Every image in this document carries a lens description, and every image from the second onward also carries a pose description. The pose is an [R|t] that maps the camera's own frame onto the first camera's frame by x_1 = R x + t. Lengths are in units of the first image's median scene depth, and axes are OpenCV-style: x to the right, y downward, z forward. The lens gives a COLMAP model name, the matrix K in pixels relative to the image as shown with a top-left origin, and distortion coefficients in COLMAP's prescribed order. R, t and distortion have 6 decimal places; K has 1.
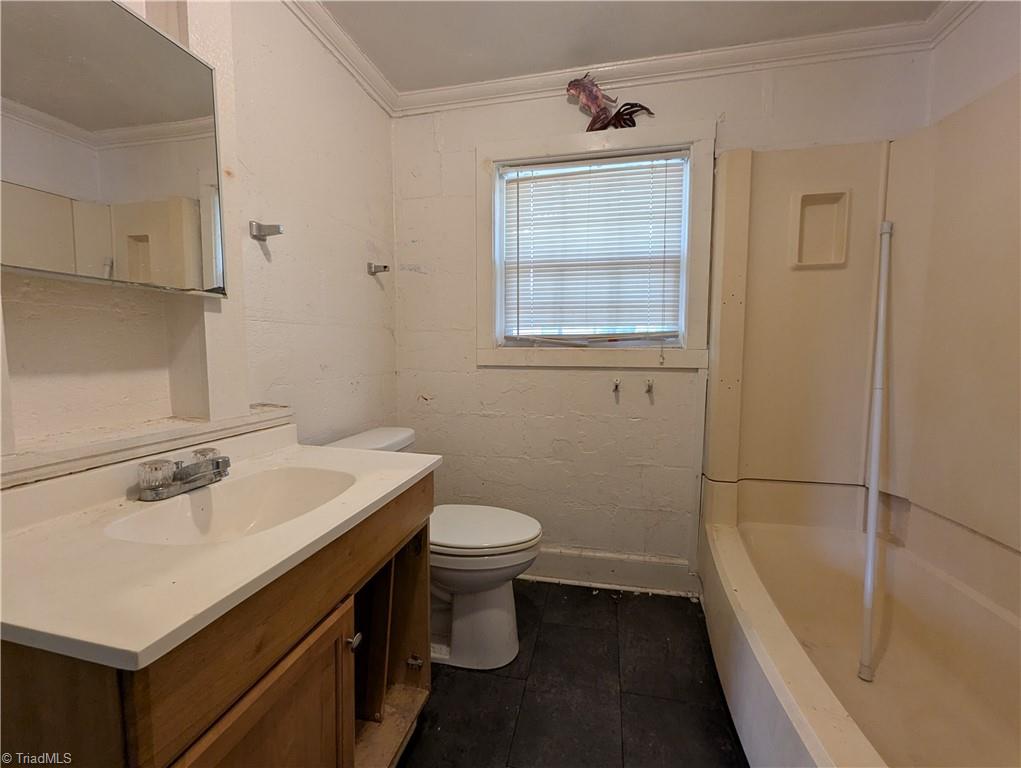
lens RADIAL K [[424.2, 0, 511.8], [0, 424.2, 383.2], [0, 0, 1]] dist [0.000261, -0.001091]
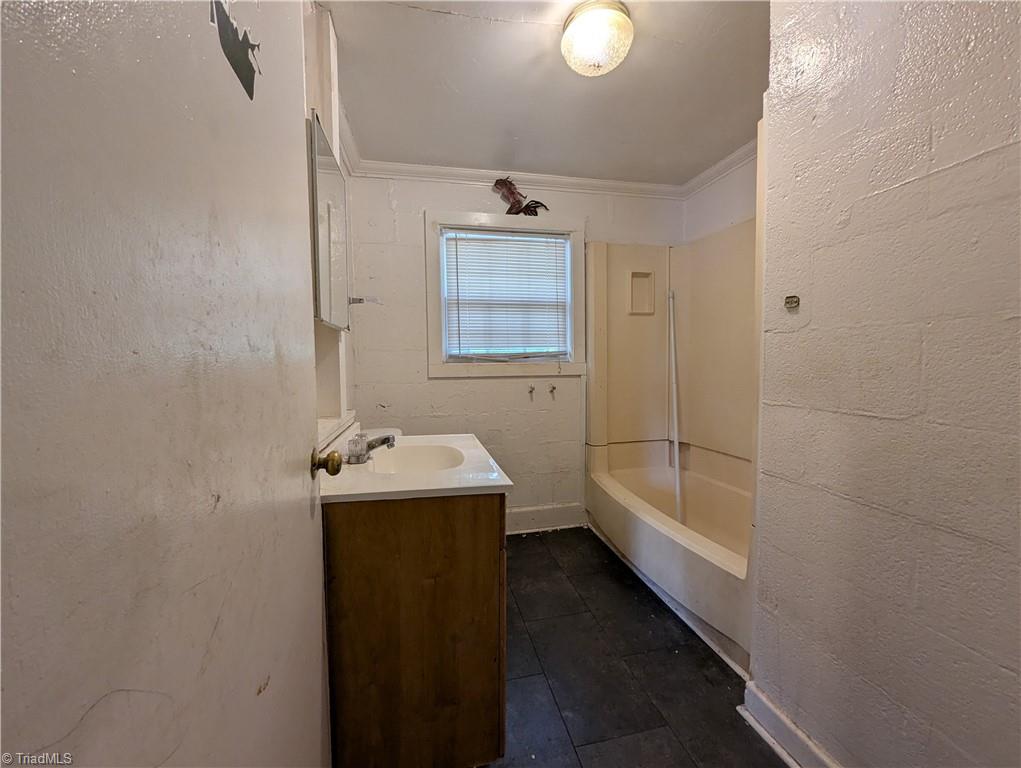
lens RADIAL K [[424.2, 0, 511.4], [0, 424.2, 382.2], [0, 0, 1]] dist [0.000261, -0.001091]
pose [[0.909142, -0.033393, 0.415146, -0.420992], [0.048149, 0.998524, -0.025126, 0.017762], [-0.413694, 0.042832, 0.909408, -0.293522]]
